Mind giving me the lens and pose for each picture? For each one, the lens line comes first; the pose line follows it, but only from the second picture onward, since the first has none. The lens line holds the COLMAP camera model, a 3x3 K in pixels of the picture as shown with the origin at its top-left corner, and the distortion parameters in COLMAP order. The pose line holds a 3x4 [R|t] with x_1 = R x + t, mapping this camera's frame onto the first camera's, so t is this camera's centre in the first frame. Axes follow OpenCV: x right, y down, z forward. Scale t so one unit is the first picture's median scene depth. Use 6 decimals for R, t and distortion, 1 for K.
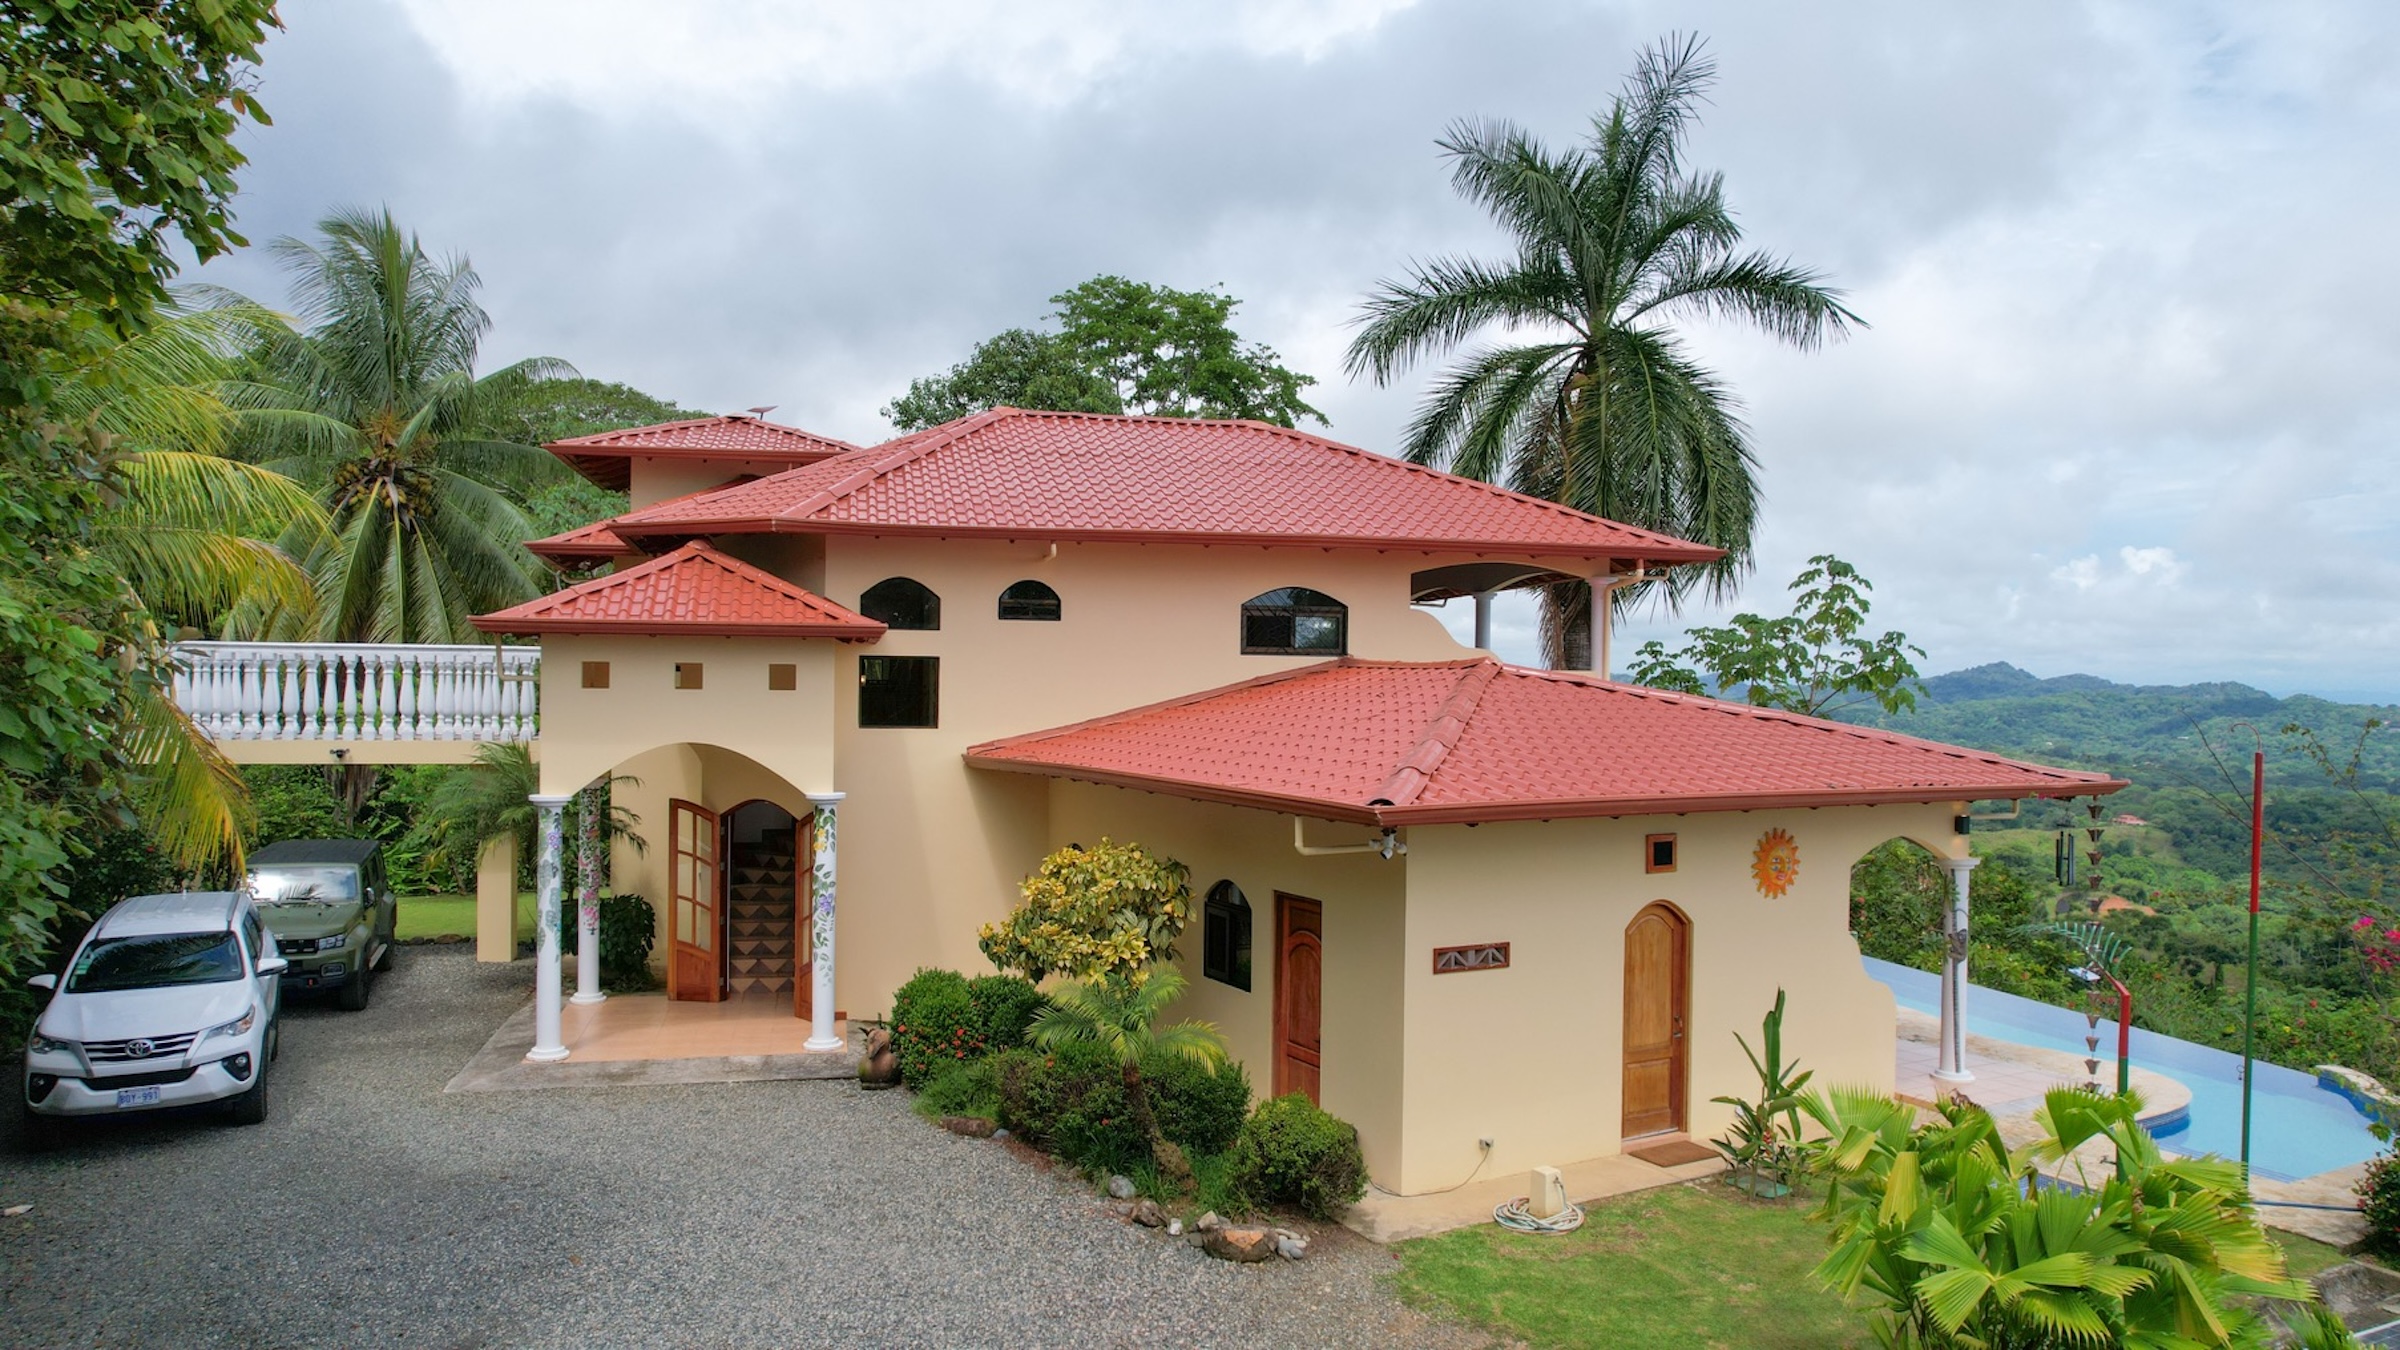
lens RADIAL K [[1534.5, 0, 1200.2], [0, 1534.5, 685.8], [0, 0, 1]] dist [-0.039234, 0.018447]
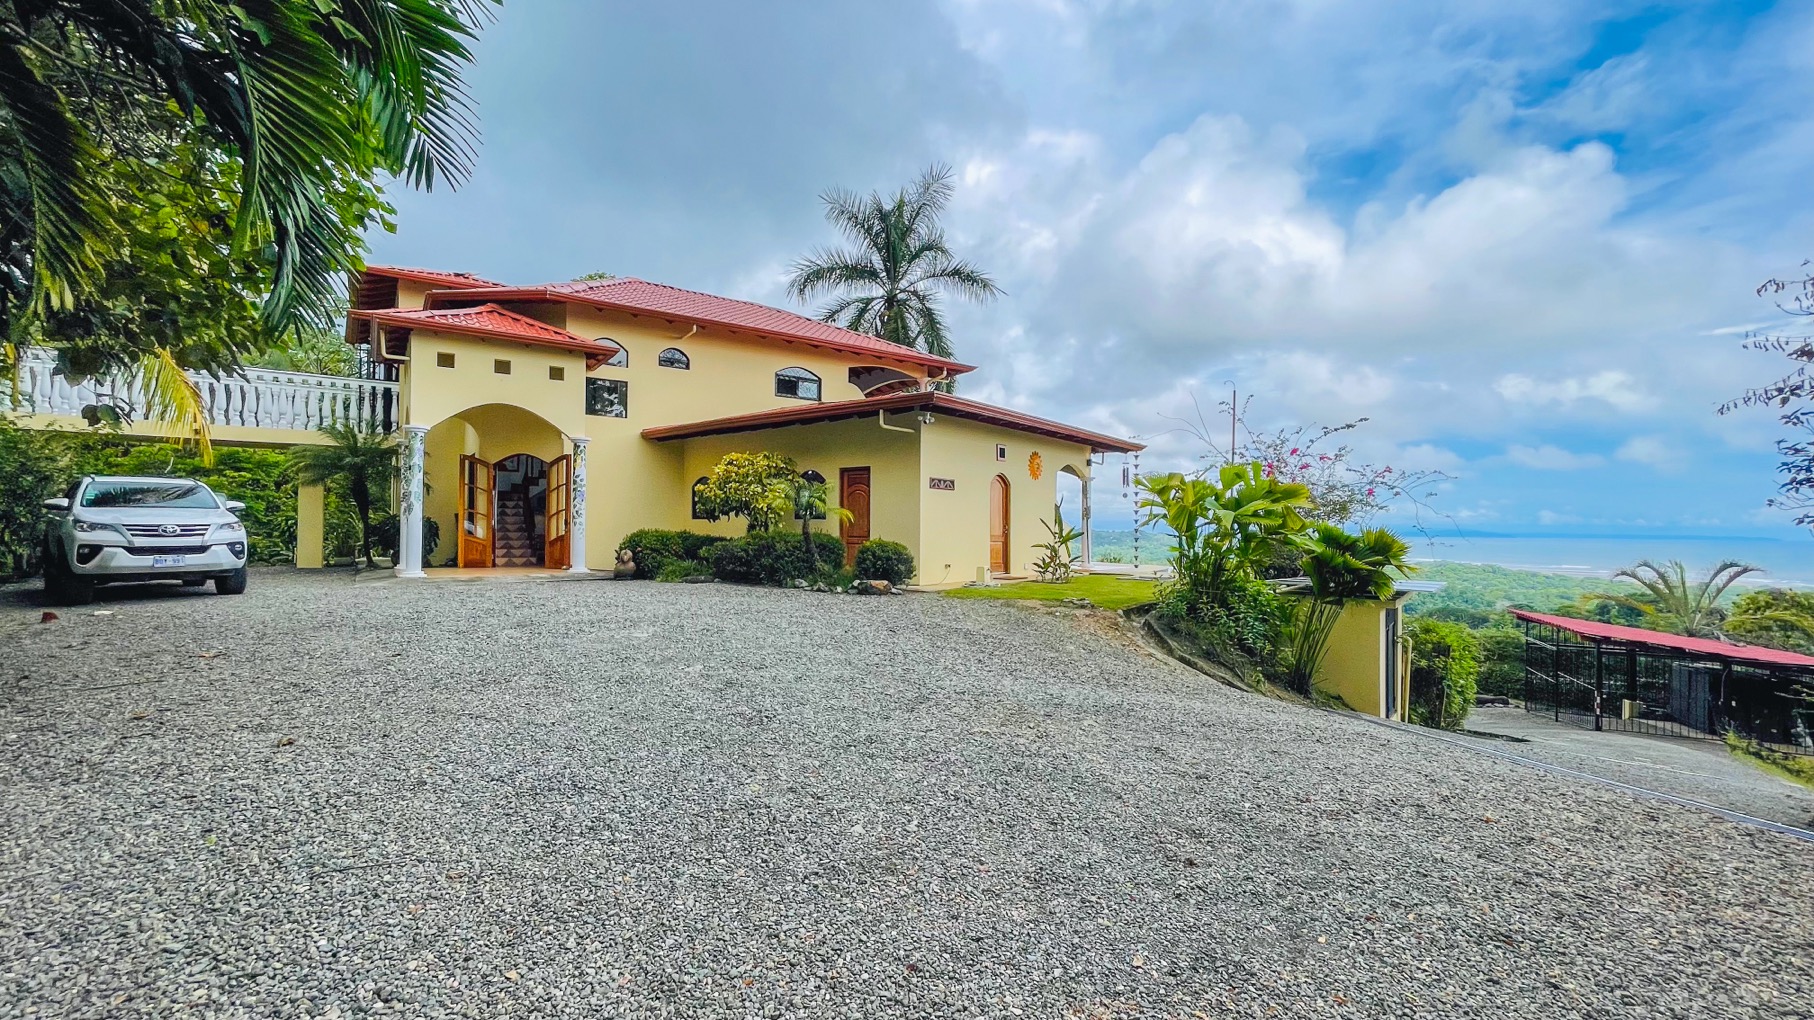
lens RADIAL K [[728.5, 0, 918.7], [0, 728.5, 512.5], [0, 0, 1]] dist [-0.004241, -0.000106]
pose [[0.918848, -0.001460, 0.394610, -0.217285], [0.005841, 0.999934, -0.009901, 0.175634], [-0.394569, 0.011402, 0.918795, 0.008031]]
